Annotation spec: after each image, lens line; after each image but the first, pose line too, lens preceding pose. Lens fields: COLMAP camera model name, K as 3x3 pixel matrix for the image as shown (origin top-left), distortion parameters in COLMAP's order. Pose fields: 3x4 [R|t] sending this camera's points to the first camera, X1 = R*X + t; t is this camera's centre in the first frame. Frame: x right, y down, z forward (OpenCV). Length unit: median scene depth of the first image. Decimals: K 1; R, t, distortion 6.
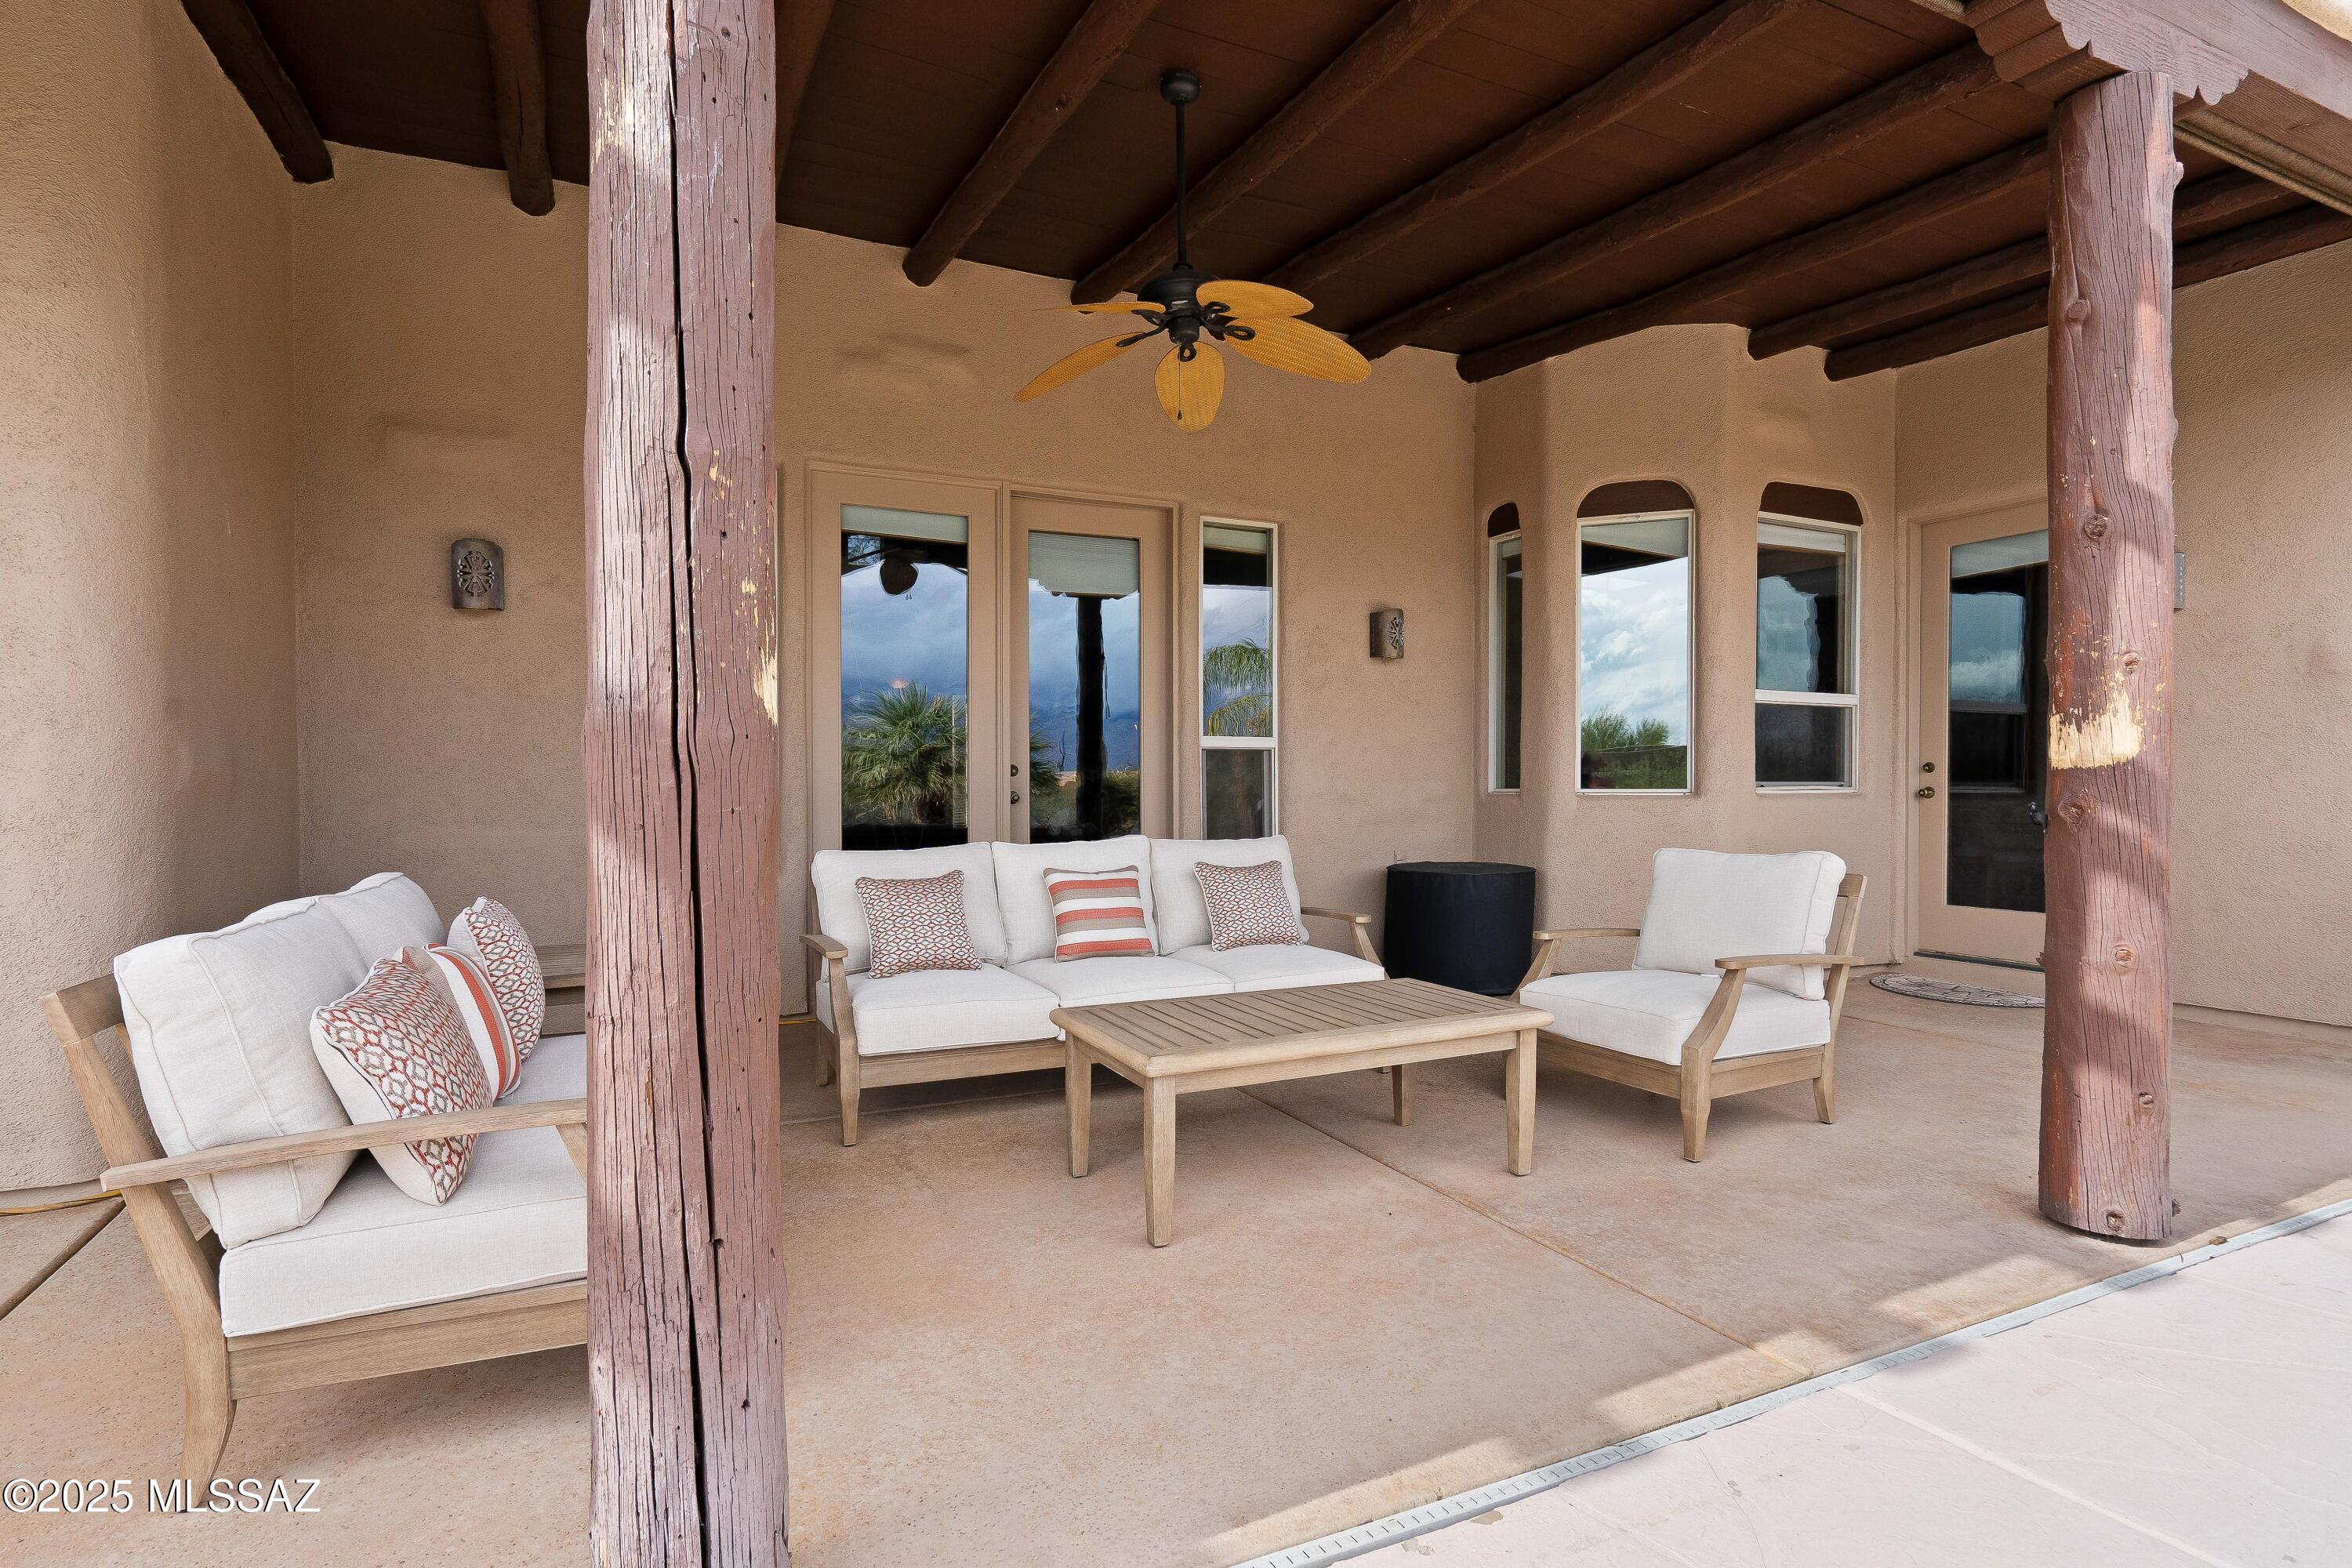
lens RADIAL K [[1131.6, 0, 1159.0], [0, 1131.6, 790.2], [0, 0, 1]] dist [0.002356, -0.000096]
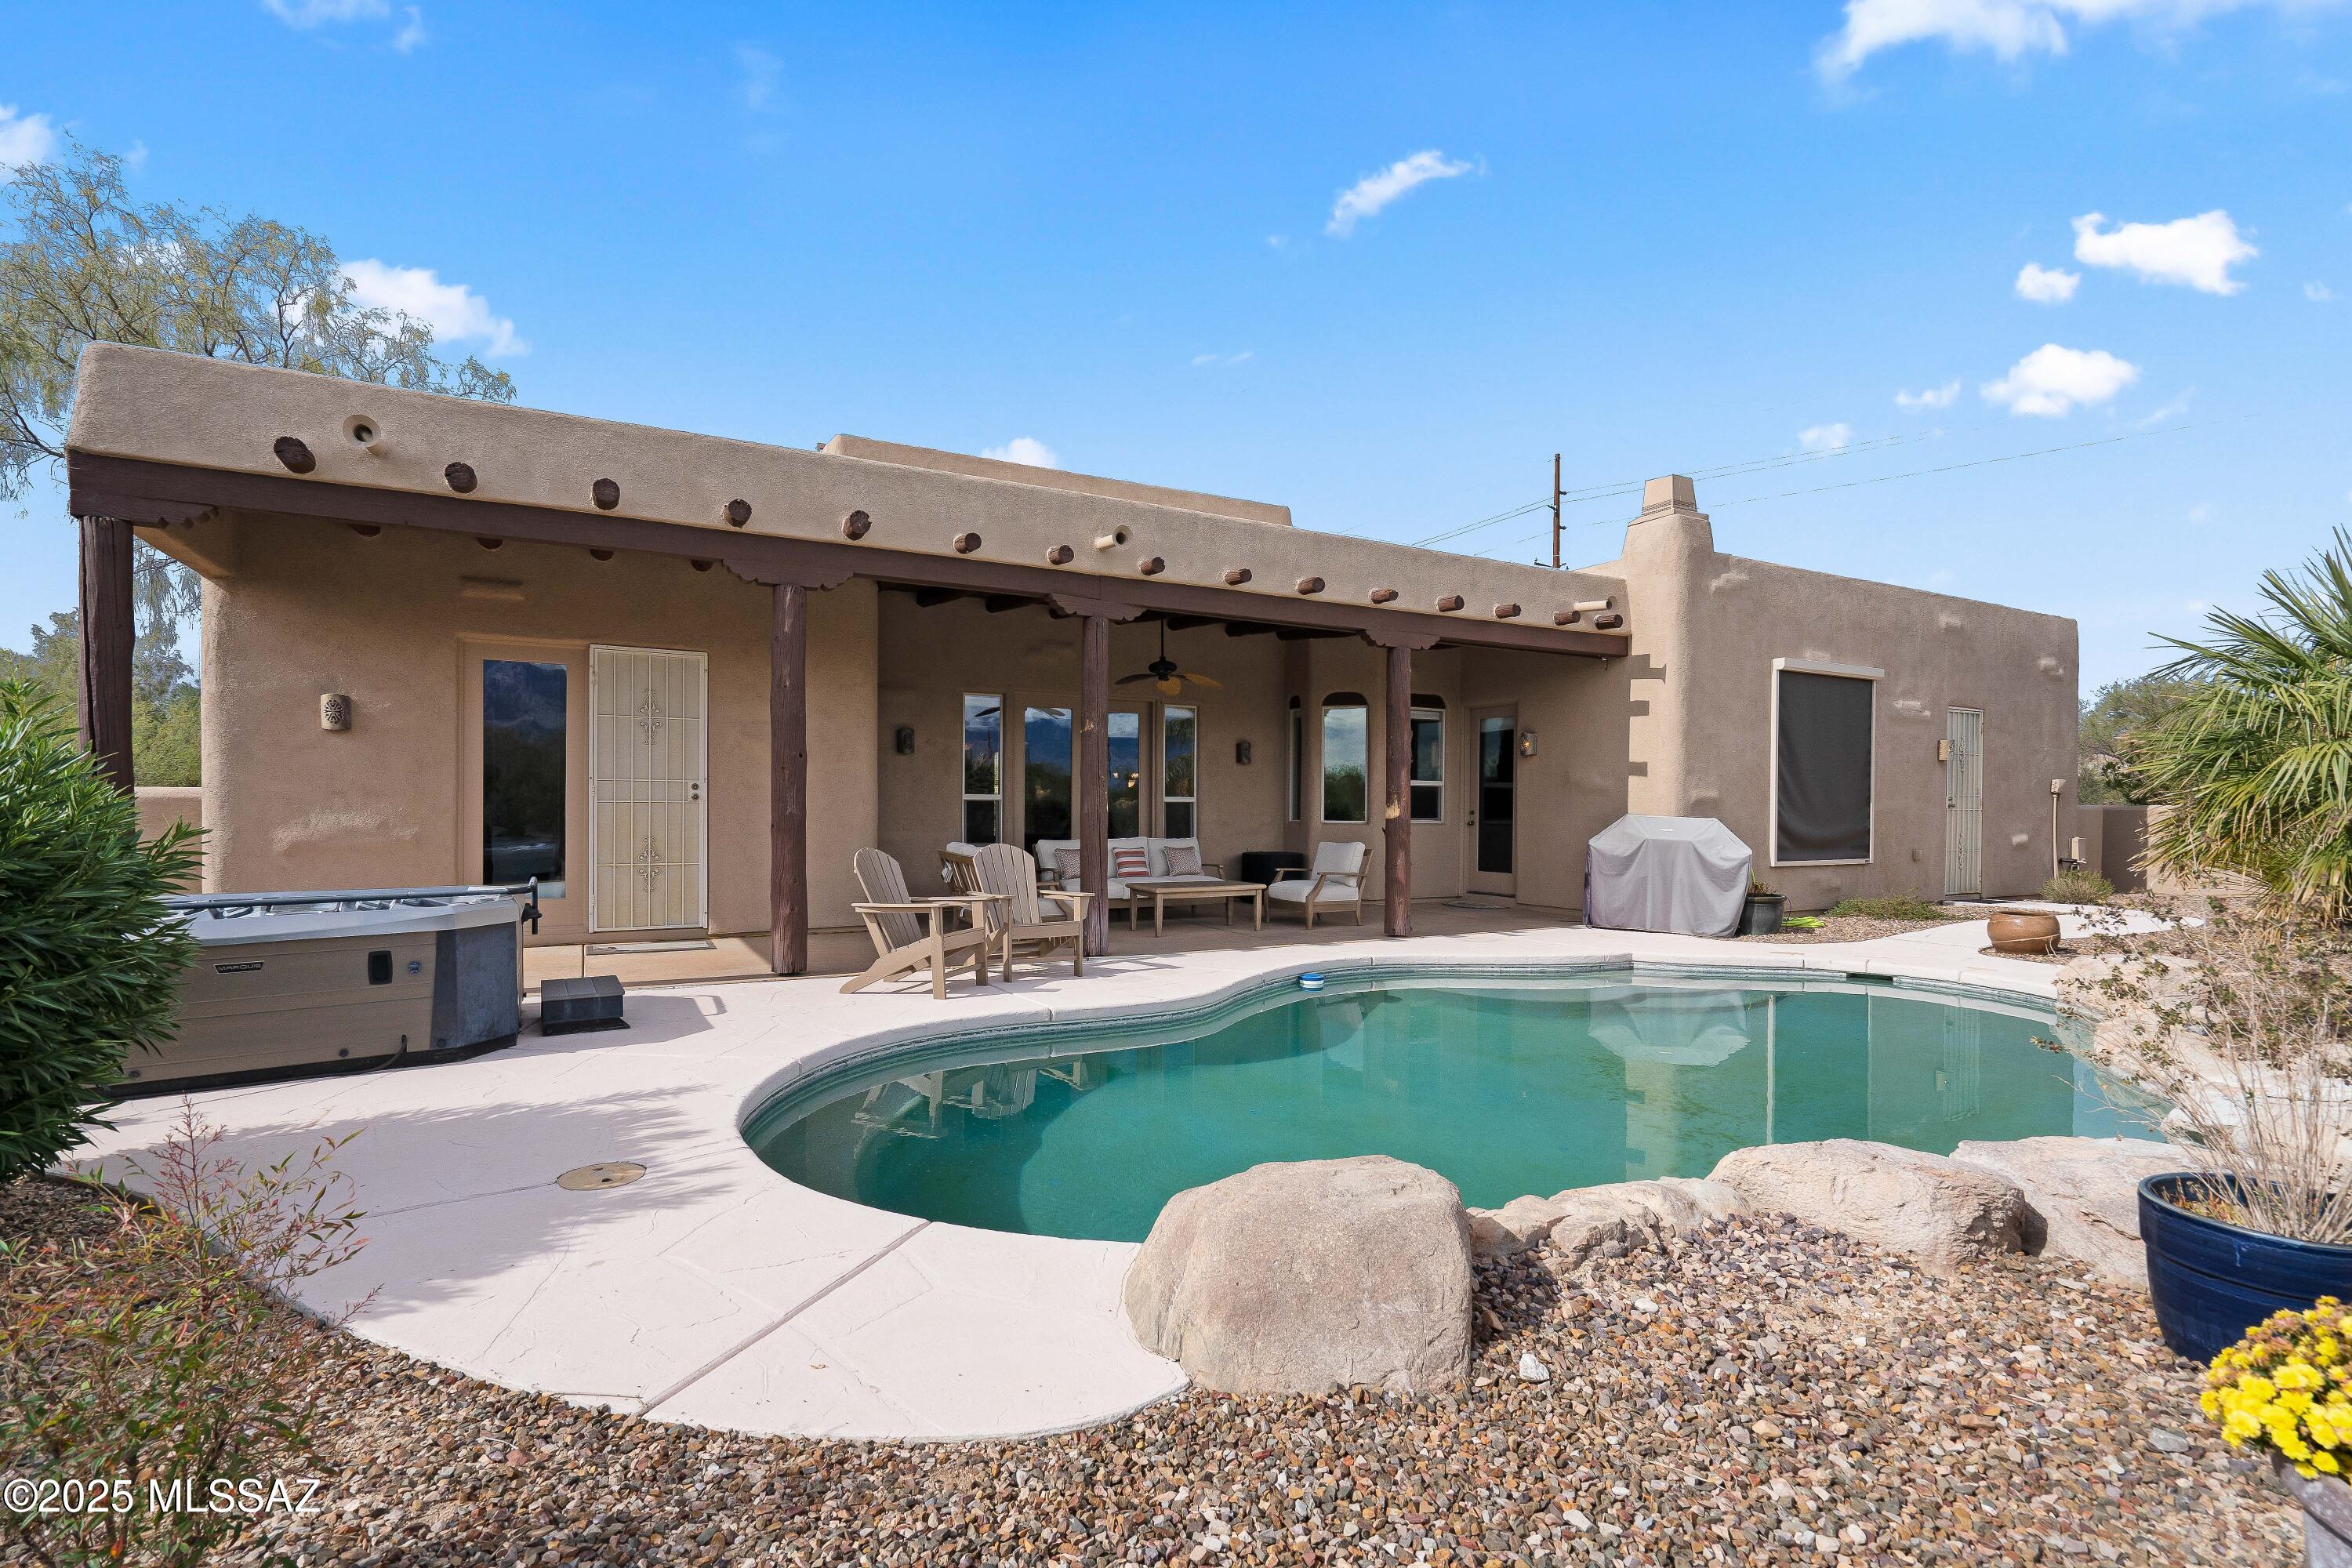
lens RADIAL K [[1131.6, 0, 1199.2], [0, 1131.6, 793.2], [0, 0, 1]] dist [0.002356, -0.000096]
pose [[0.996206, 0.011173, 0.086310, -0.094811], [-0.009881, 0.999833, -0.015390, -0.019561], [-0.086467, 0.014479, 0.996149, -1.392244]]
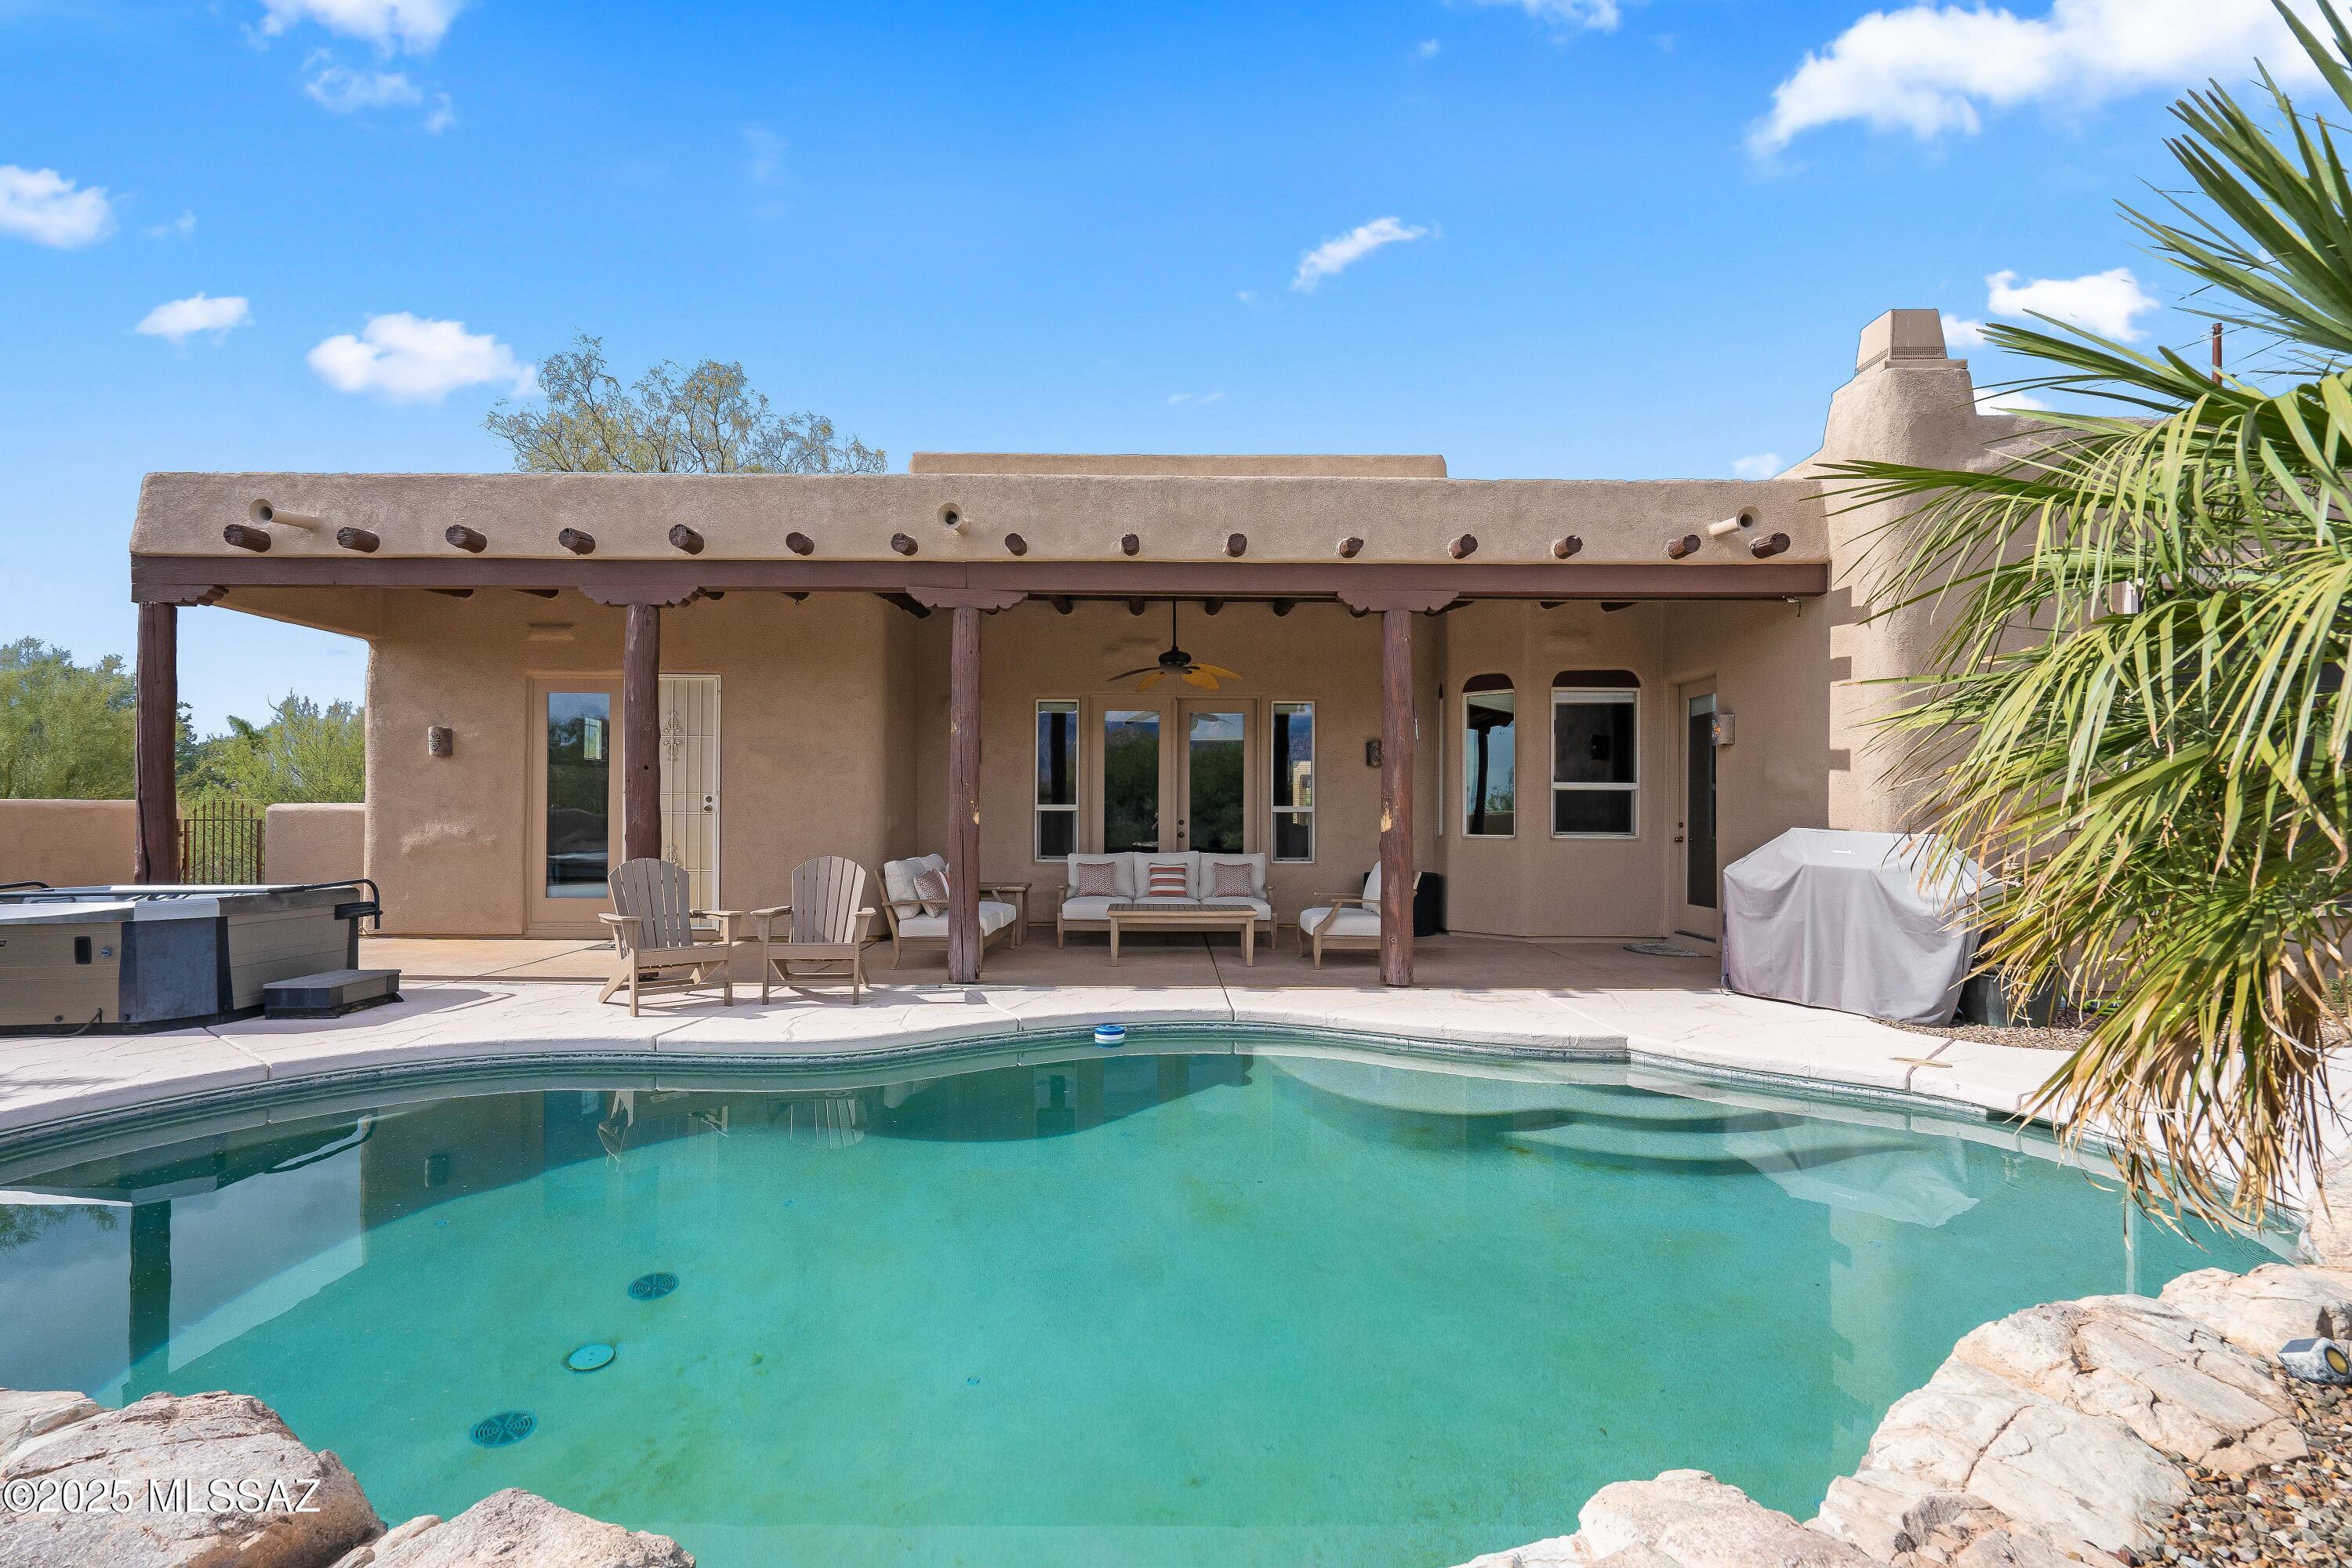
lens RADIAL K [[1131.6, 0, 1181.6], [0, 1131.6, 781.9], [0, 0, 1]] dist [0.002356, -0.000096]
pose [[0.906142, -0.004325, -0.422952, 0.777180], [-0.009691, 0.999473, -0.030982, -0.026643], [0.422863, 0.032173, 0.905622, -0.969335]]
